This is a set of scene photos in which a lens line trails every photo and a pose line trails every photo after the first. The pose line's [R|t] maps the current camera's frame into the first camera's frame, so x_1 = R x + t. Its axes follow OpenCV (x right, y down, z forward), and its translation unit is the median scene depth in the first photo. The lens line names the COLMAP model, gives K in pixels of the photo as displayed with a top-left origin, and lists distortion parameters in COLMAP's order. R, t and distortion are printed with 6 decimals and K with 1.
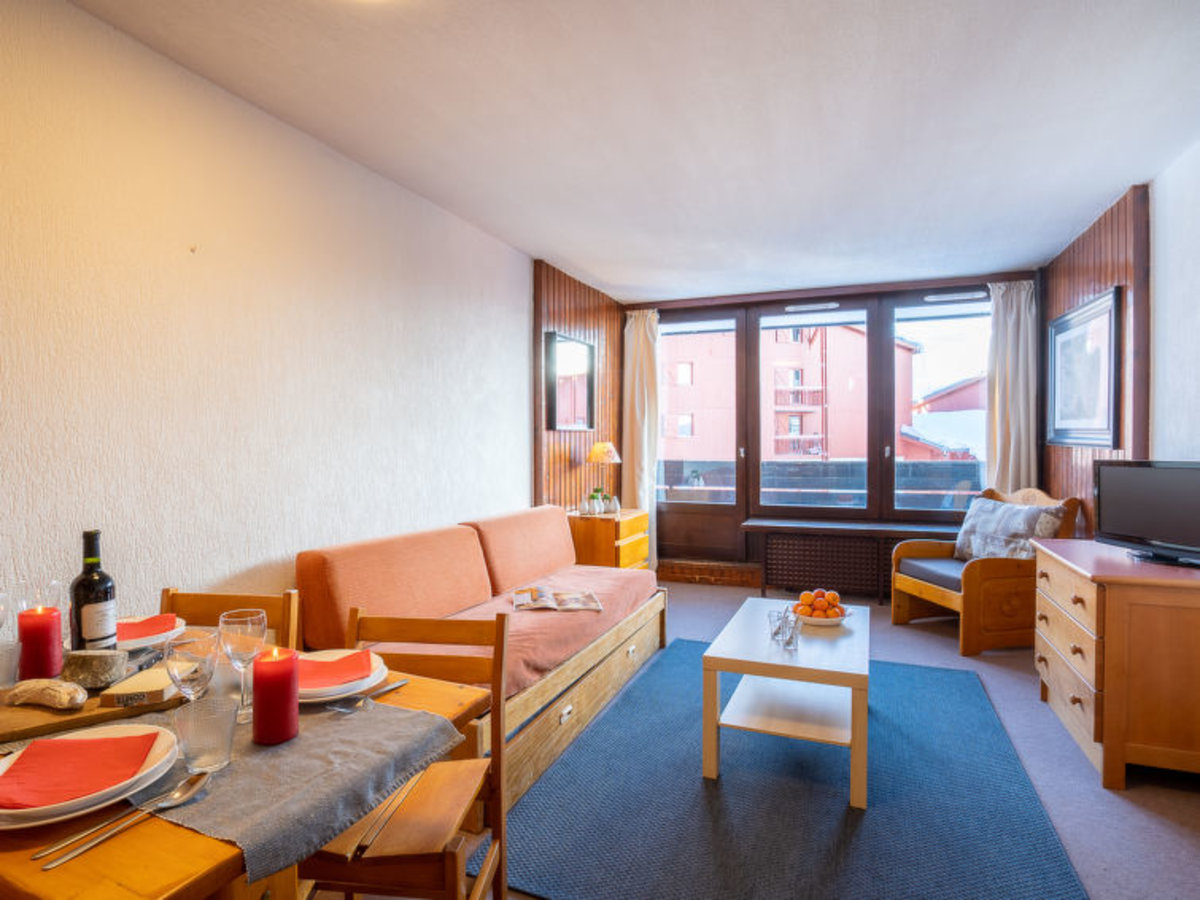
lens RADIAL K [[631.8, 0, 595.4], [0, 631.8, 453.2], [0, 0, 1]] dist [-0.072938, 0.033395]
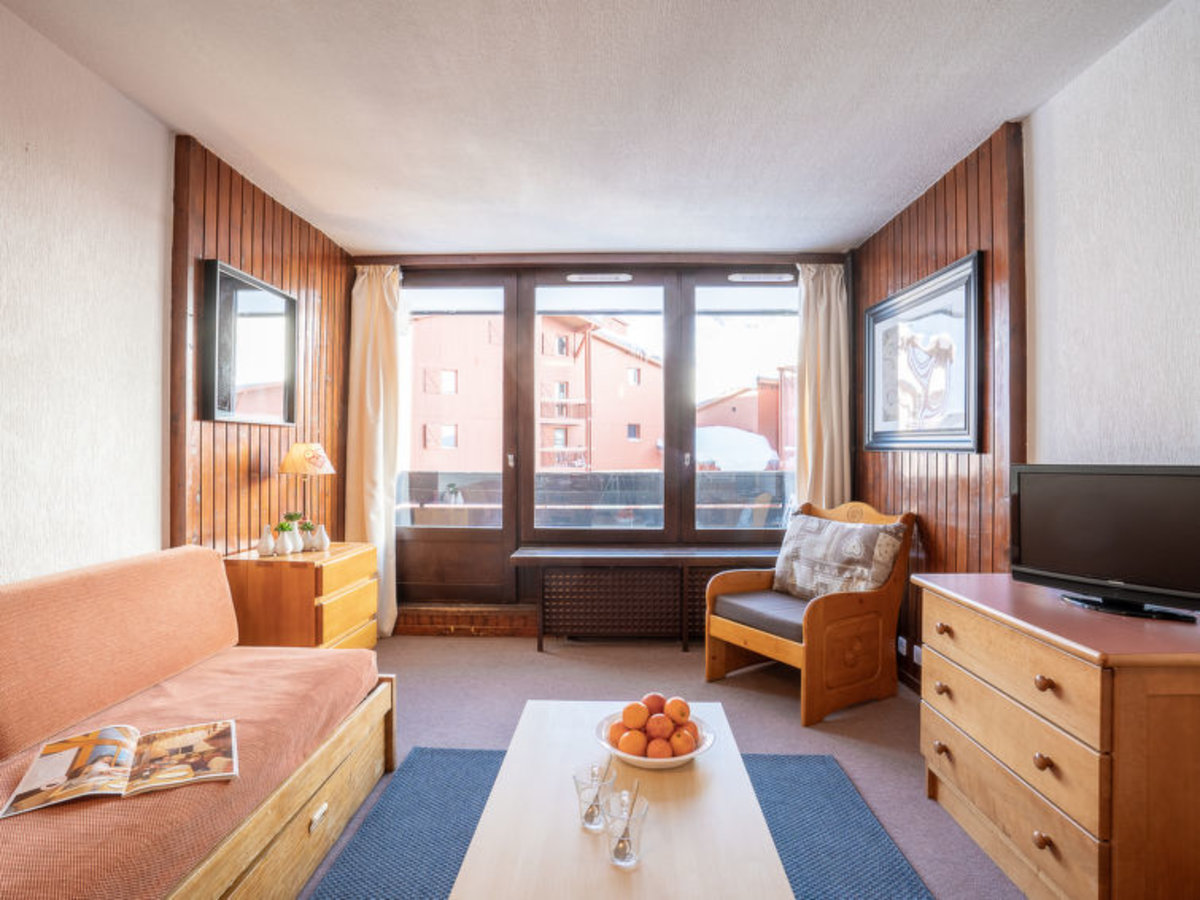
lens RADIAL K [[631.8, 0, 595.4], [0, 631.8, 453.2], [0, 0, 1]] dist [-0.072938, 0.033395]
pose [[0.933169, 0.007269, 0.359365, 0.063640], [0.000105, 0.999790, -0.020497, 0.007117], [-0.359438, 0.019165, 0.932972, 0.296594]]
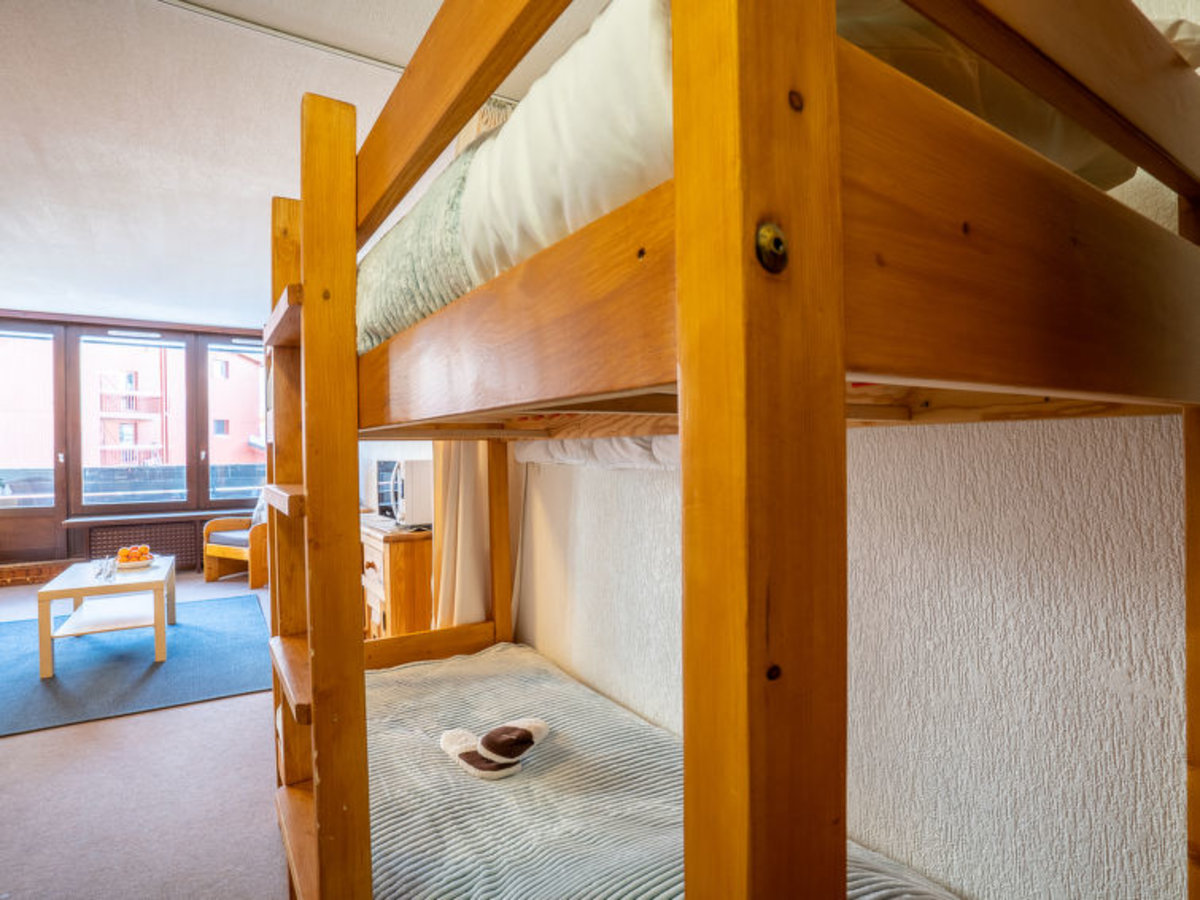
lens RADIAL K [[631.8, 0, 595.4], [0, 631.8, 453.2], [0, 0, 1]] dist [-0.072938, 0.033395]
pose [[0.575295, -0.006316, 0.817921, -0.117006], [0.020503, 0.999767, -0.006700, 0.020013], [-0.817689, 0.020624, 0.575291, -0.436815]]
